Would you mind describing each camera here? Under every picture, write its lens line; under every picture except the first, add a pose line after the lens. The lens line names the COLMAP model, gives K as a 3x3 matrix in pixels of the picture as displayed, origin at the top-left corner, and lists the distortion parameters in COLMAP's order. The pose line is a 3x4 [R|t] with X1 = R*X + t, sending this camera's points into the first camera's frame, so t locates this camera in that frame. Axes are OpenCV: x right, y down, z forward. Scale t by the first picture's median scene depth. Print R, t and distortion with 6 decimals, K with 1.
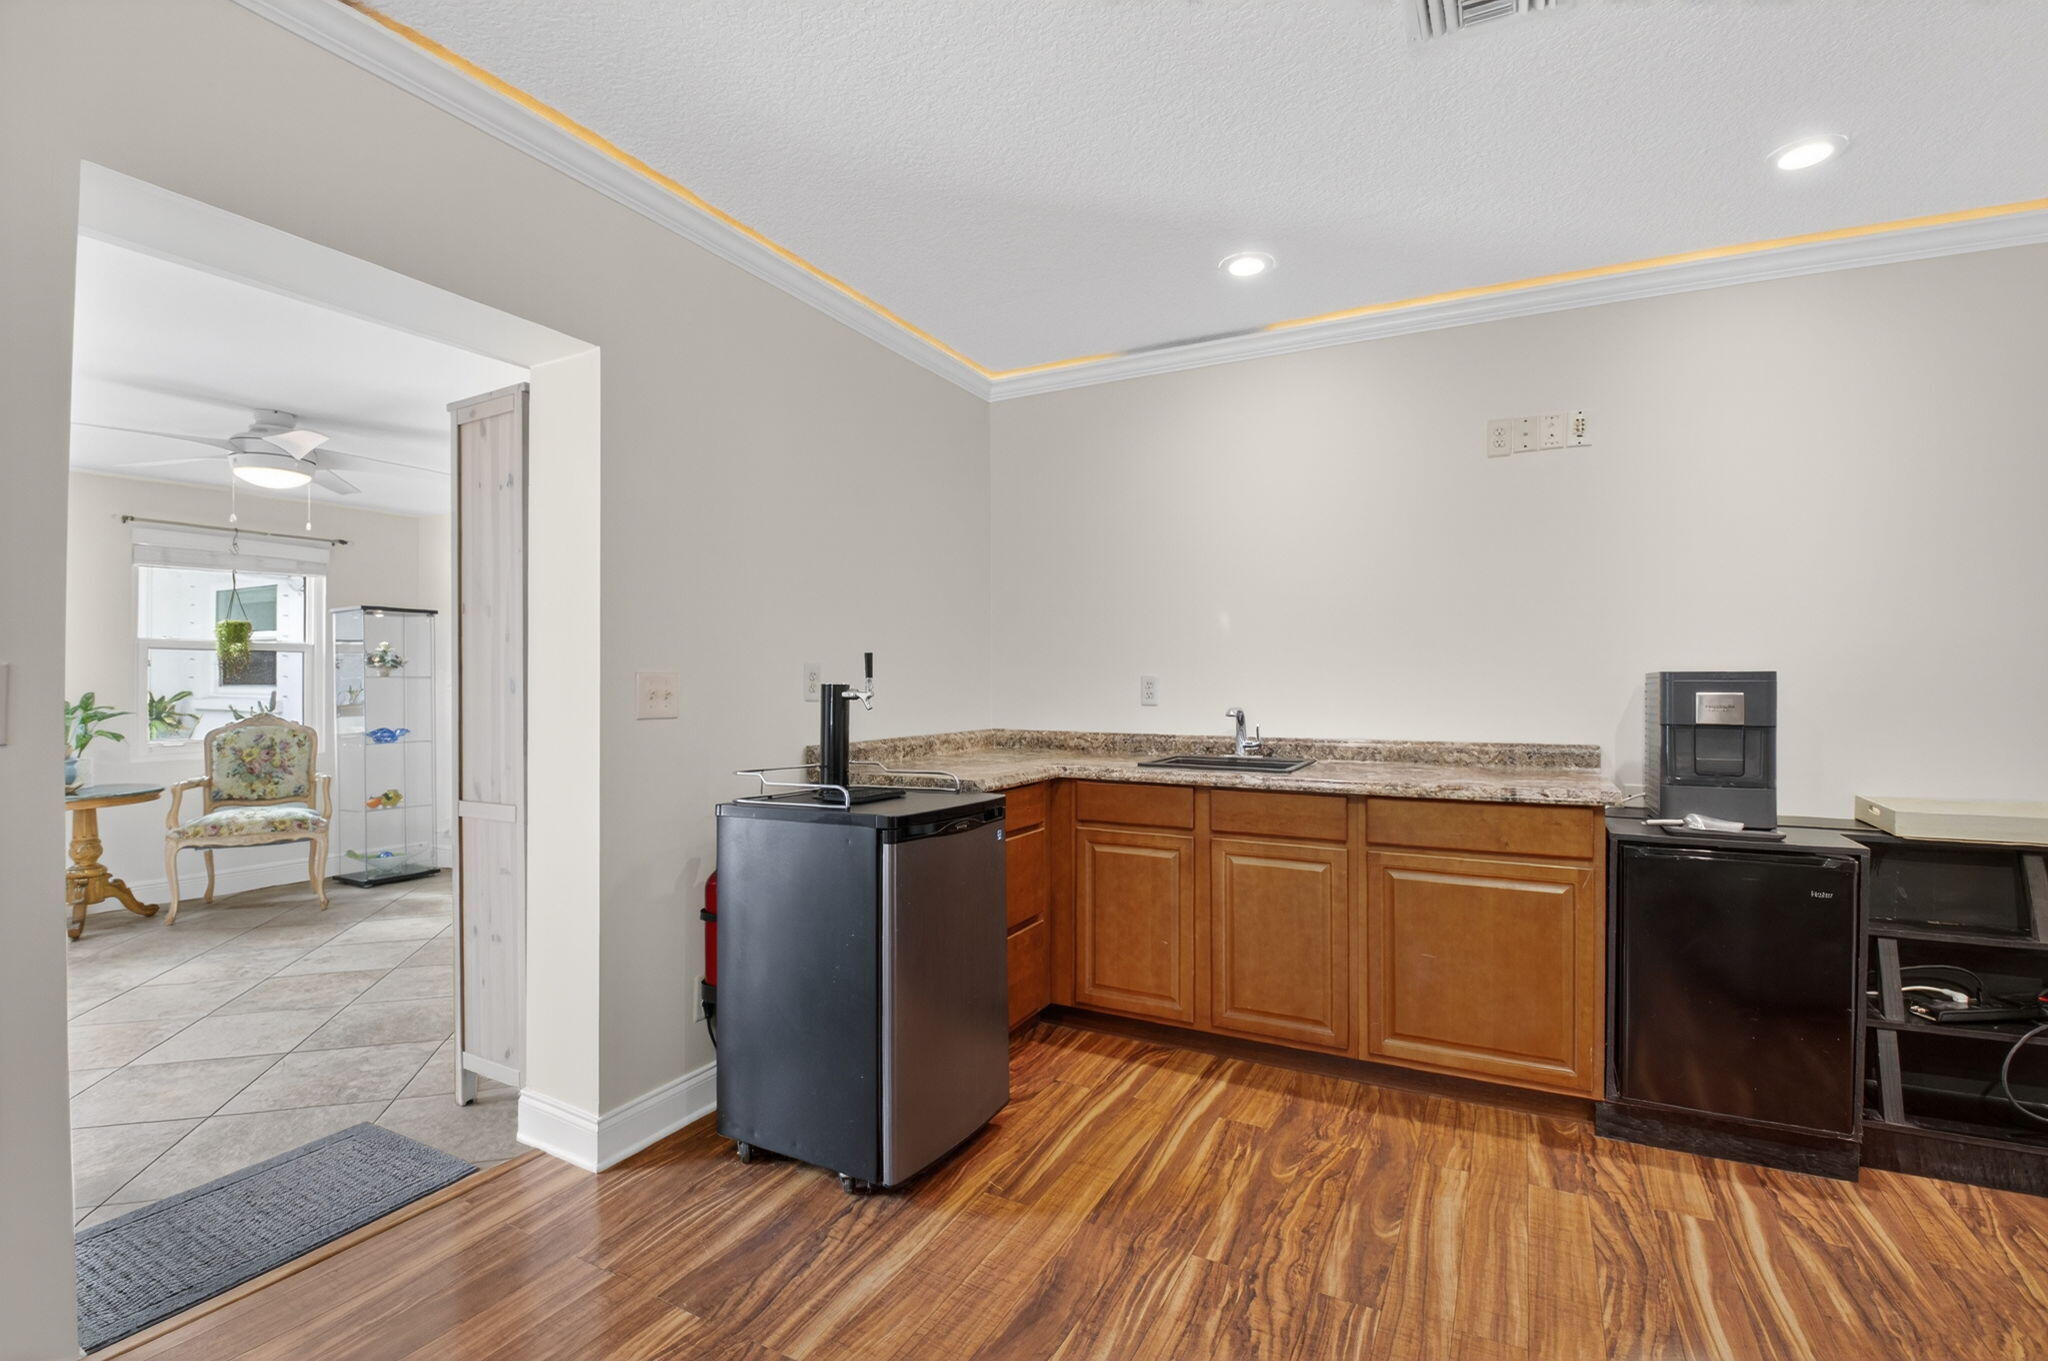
lens RADIAL K [[908.2, 0, 1036.5], [0, 908.2, 663.4], [0, 0, 1]] dist [0.011607, -0.021789]
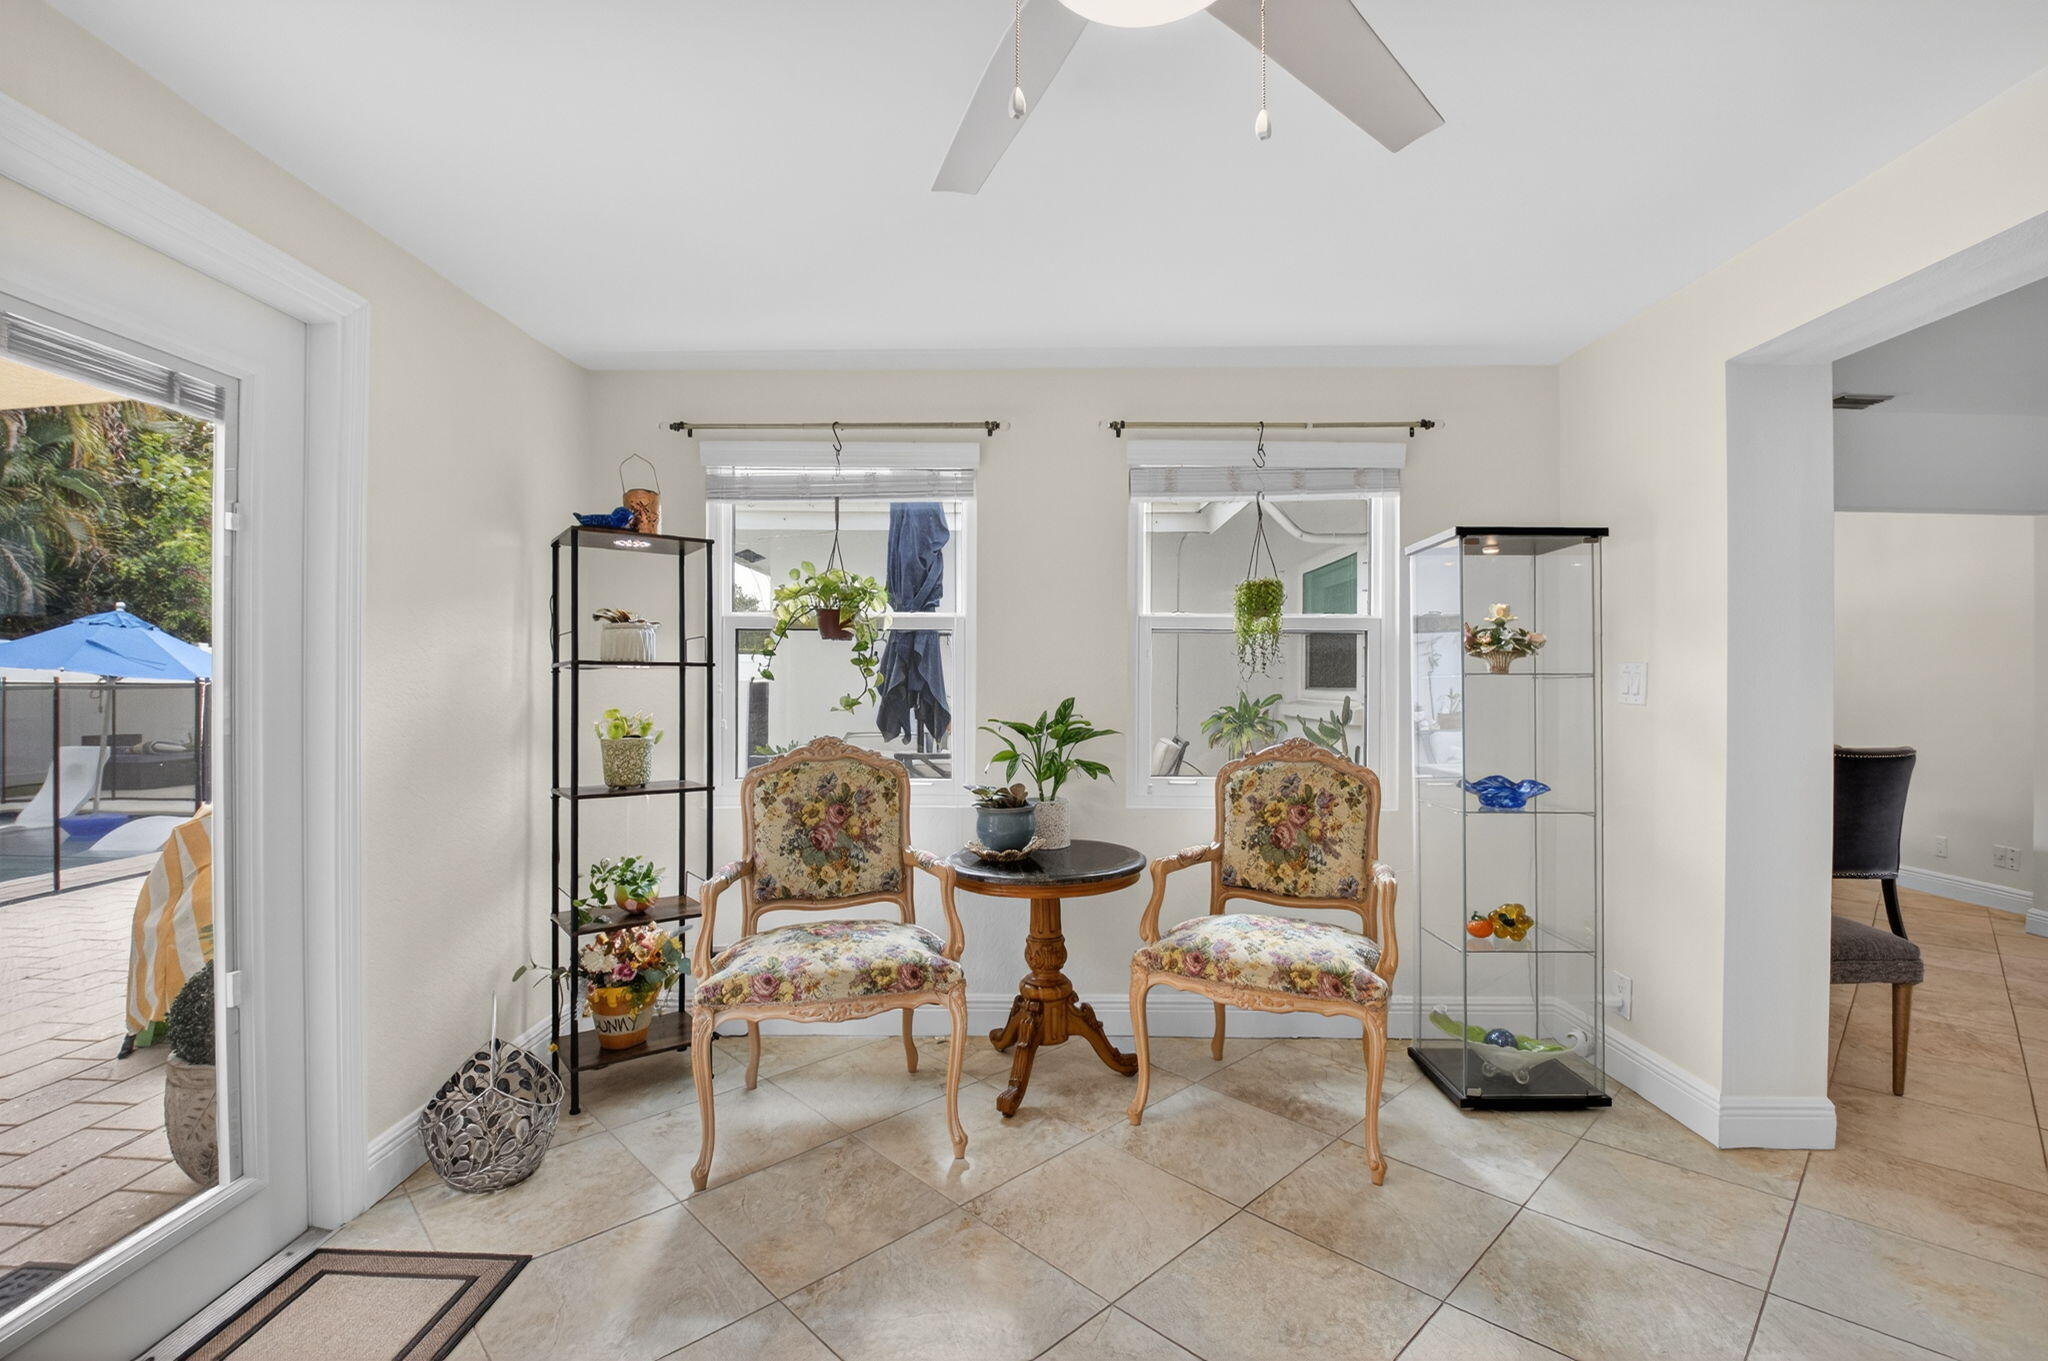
lens RADIAL K [[878.8, 0, 1030.1], [0, 878.8, 694.4], [0, 0, 1]] dist [0.011957, -0.018777]
pose [[0.452783, 0.014993, -0.891495, -0.445530], [0.012501, 0.999654, 0.023161, 0.012883], [0.891533, -0.021632, 0.452439, 0.608711]]
